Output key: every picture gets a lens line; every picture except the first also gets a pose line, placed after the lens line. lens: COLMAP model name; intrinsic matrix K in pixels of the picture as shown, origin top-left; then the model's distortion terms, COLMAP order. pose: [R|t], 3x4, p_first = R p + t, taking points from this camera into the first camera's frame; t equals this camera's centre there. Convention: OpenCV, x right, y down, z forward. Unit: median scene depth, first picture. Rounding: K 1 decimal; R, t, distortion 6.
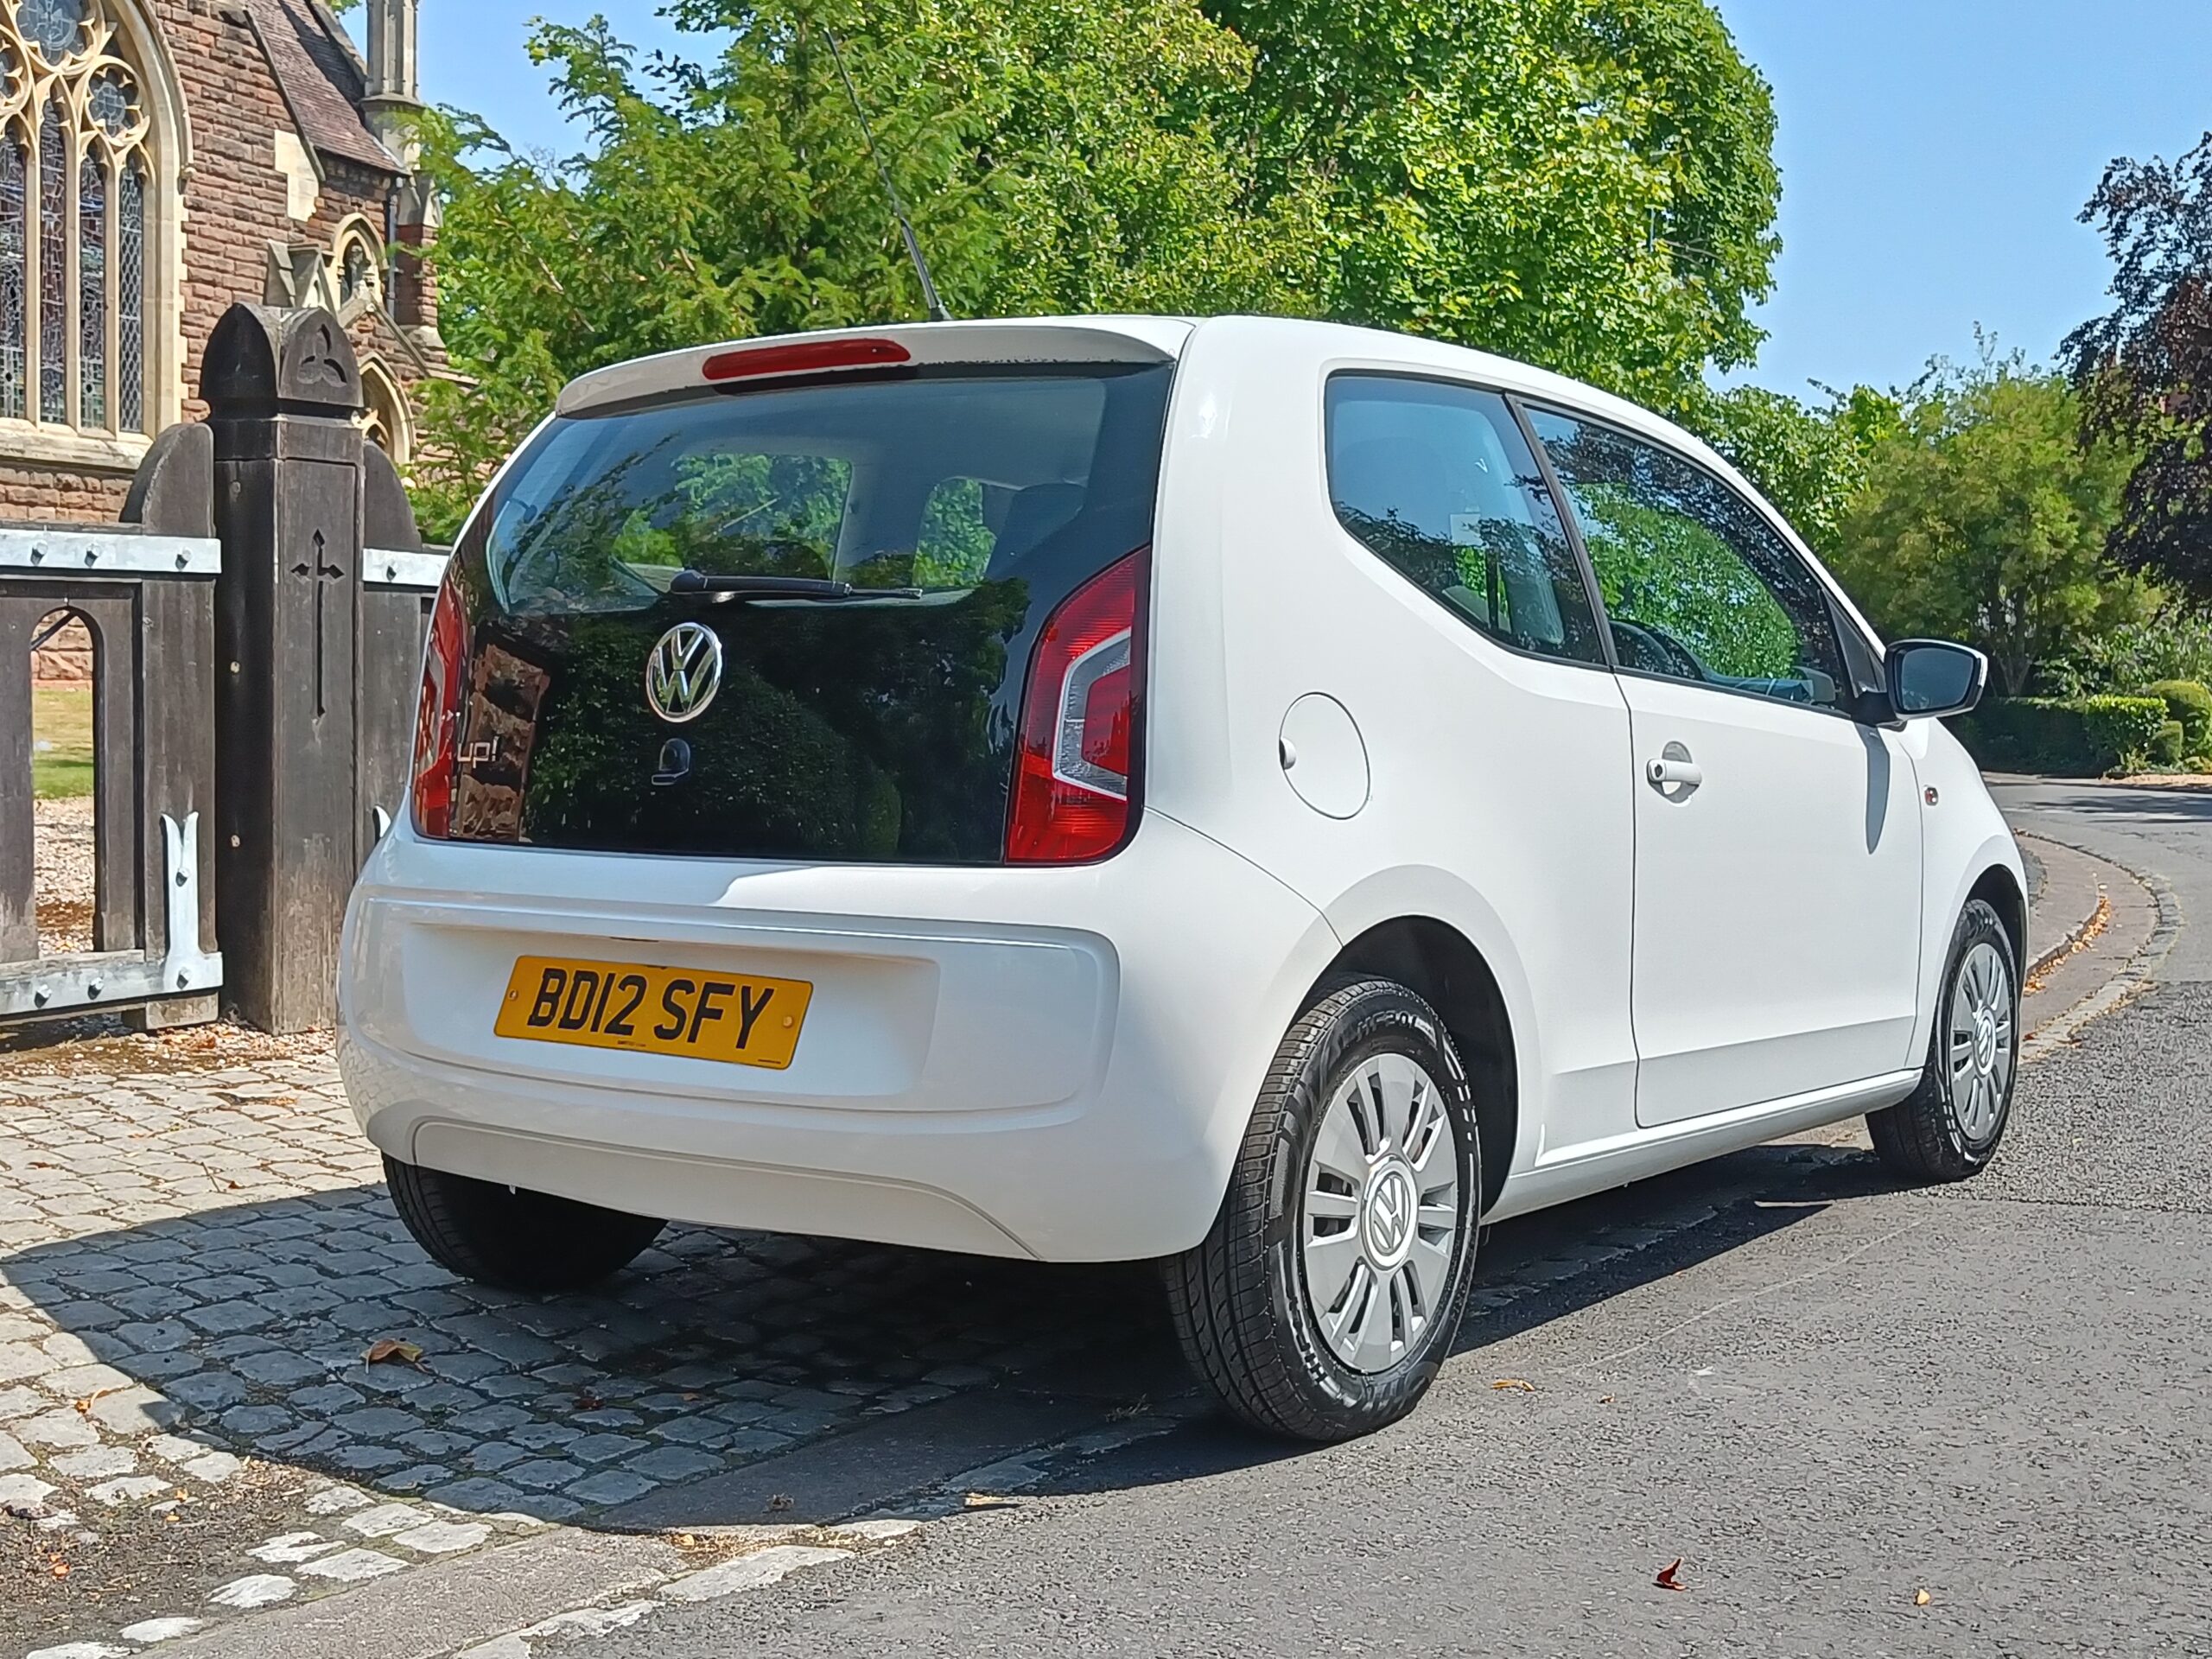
lens RADIAL K [[2541.4, 0, 1106.8], [0, 2541.4, 863.3], [0, 0, 1]] dist [-0.016141, 0.005324]
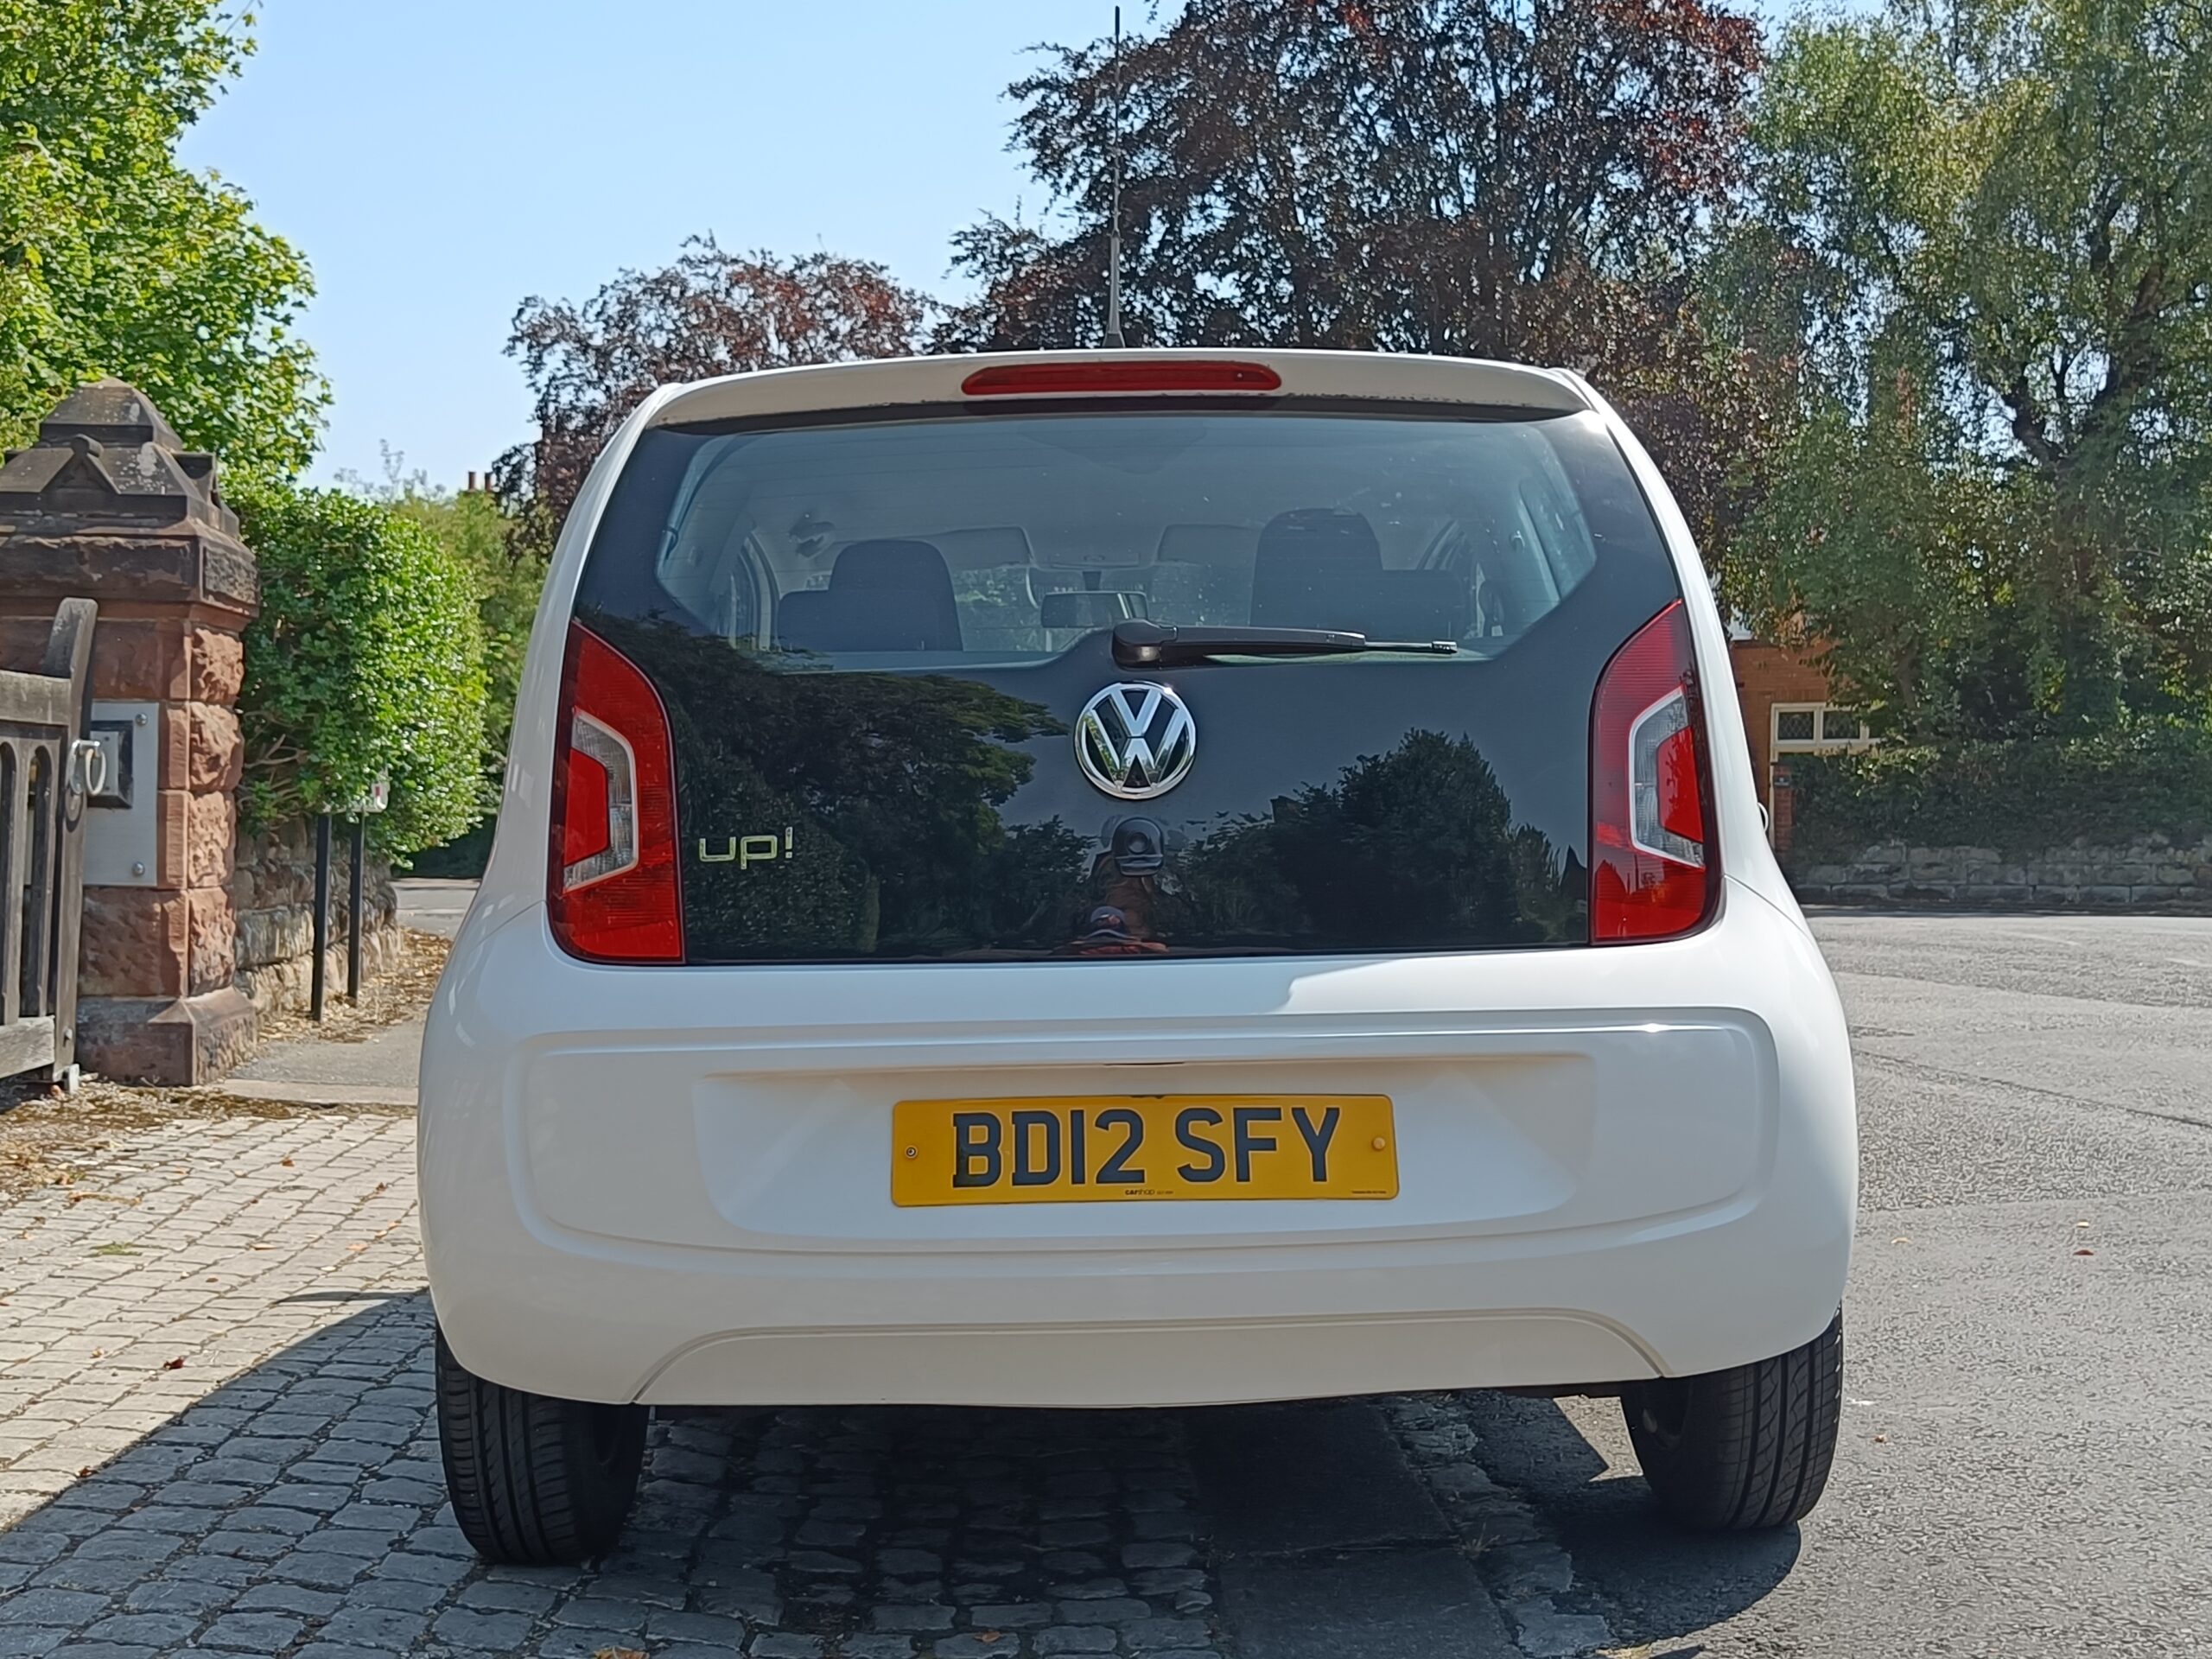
lens RADIAL K [[2512.6, 0, 1106.0], [0, 2512.6, 829.5], [0, 0, 1]] dist [0.003971, -0.001407]
pose [[0.821971, -0.025019, 0.568979, -0.637175], [0.056498, 0.997689, -0.037749, -0.015306], [-0.566720, 0.063175, 0.821485, 0.326812]]
